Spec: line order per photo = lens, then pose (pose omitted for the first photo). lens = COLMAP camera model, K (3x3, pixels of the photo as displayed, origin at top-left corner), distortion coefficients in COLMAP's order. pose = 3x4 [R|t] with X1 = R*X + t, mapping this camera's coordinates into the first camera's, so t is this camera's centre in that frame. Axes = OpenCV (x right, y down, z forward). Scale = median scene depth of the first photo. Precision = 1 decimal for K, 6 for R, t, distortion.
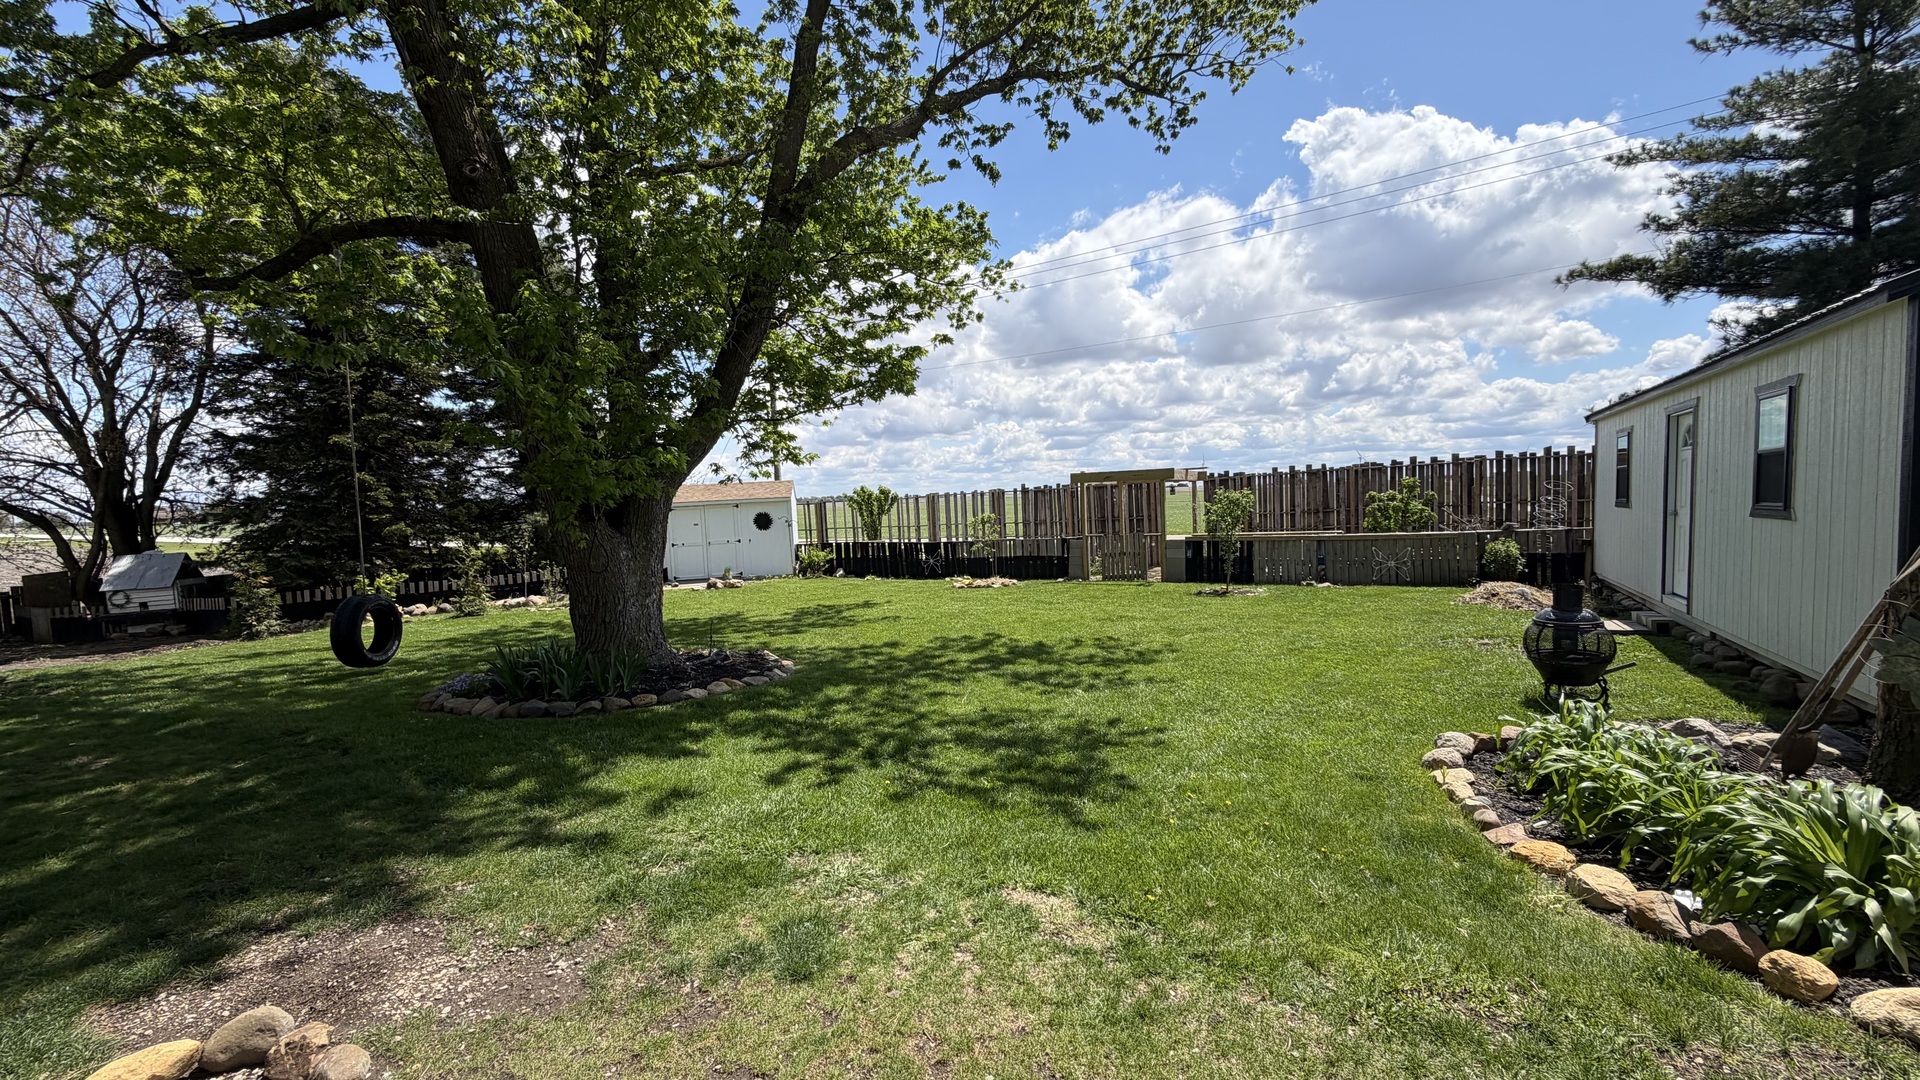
lens RADIAL K [[768.3, 0, 960.0], [0, 768.3, 540.0], [0, 0, 1]] dist [0.000915, 0.000130]
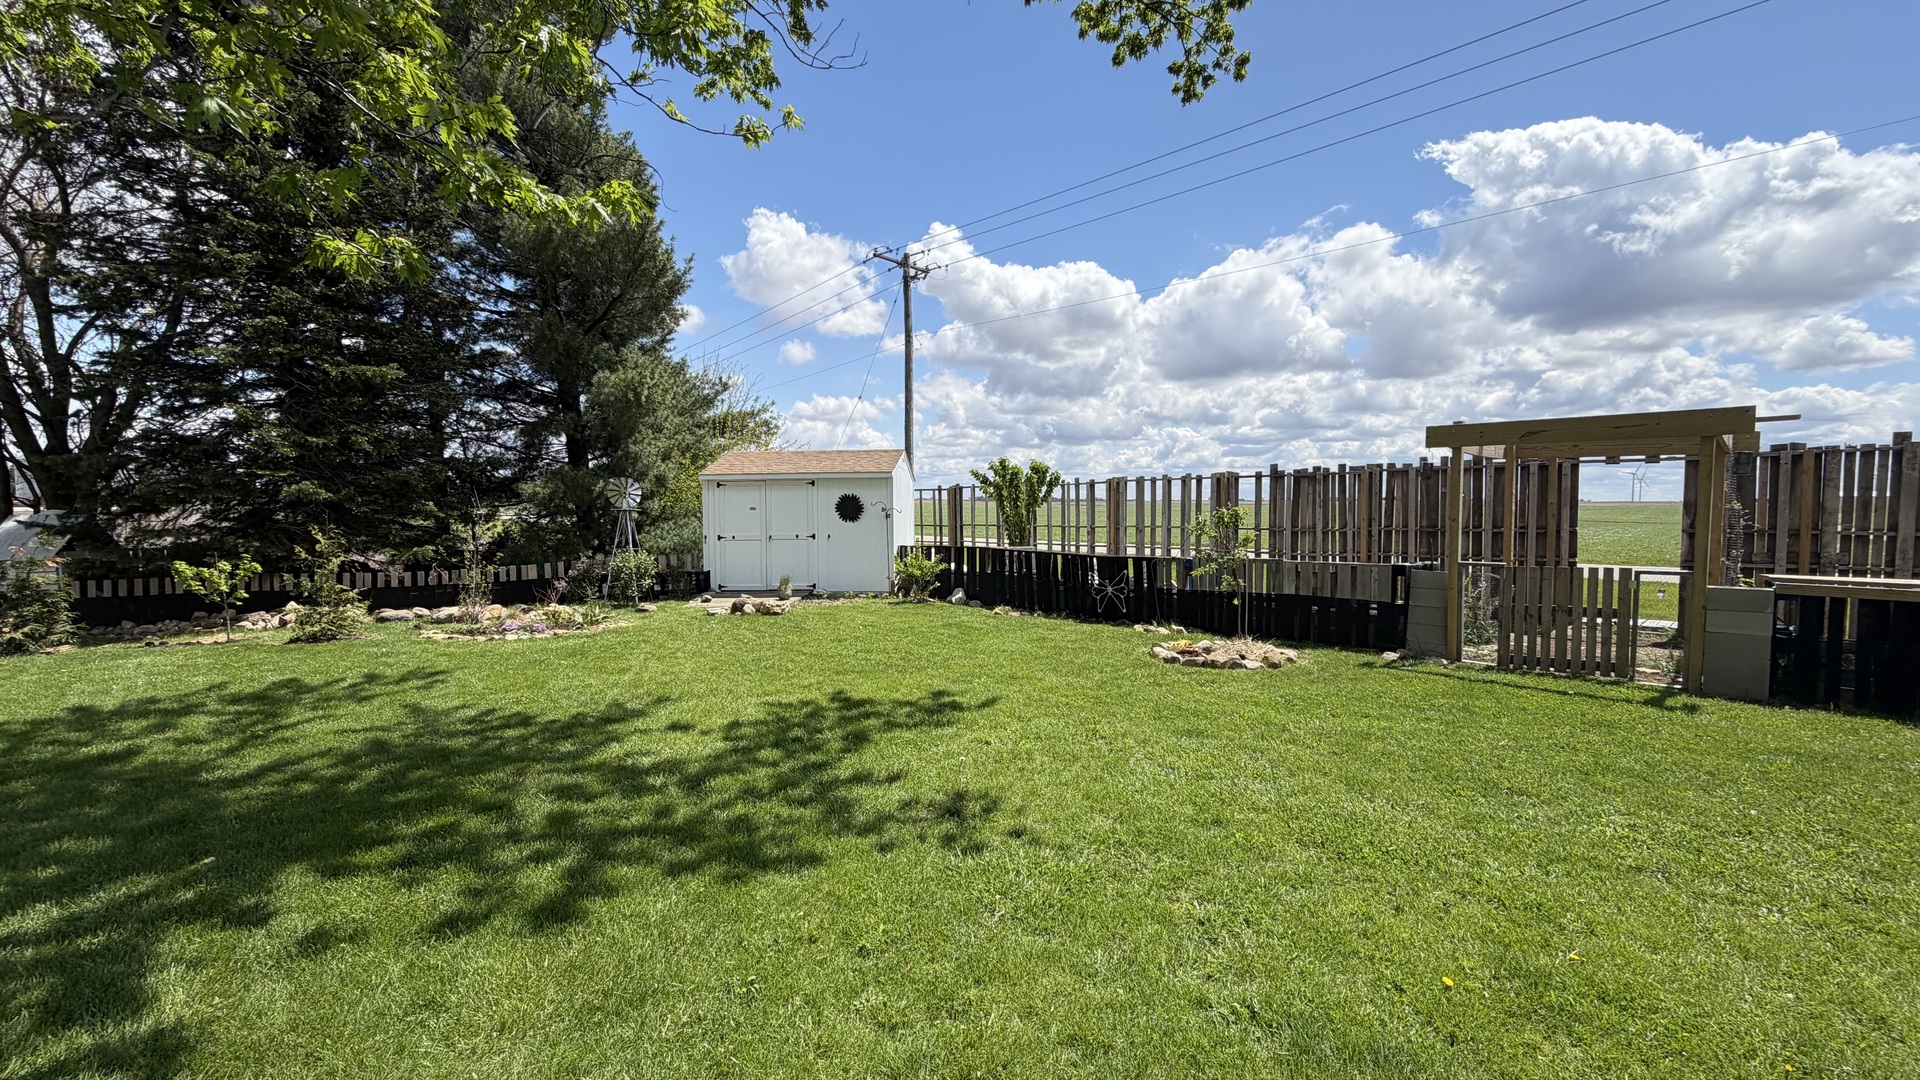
lens RADIAL K [[768.3, 0, 960.0], [0, 768.3, 540.0], [0, 0, 1]] dist [0.000915, 0.000130]
pose [[0.972023, 0.051053, -0.229271, -0.014870], [-0.051939, 0.998648, 0.002176, -0.003588], [0.229072, 0.009793, 0.973360, 0.385211]]
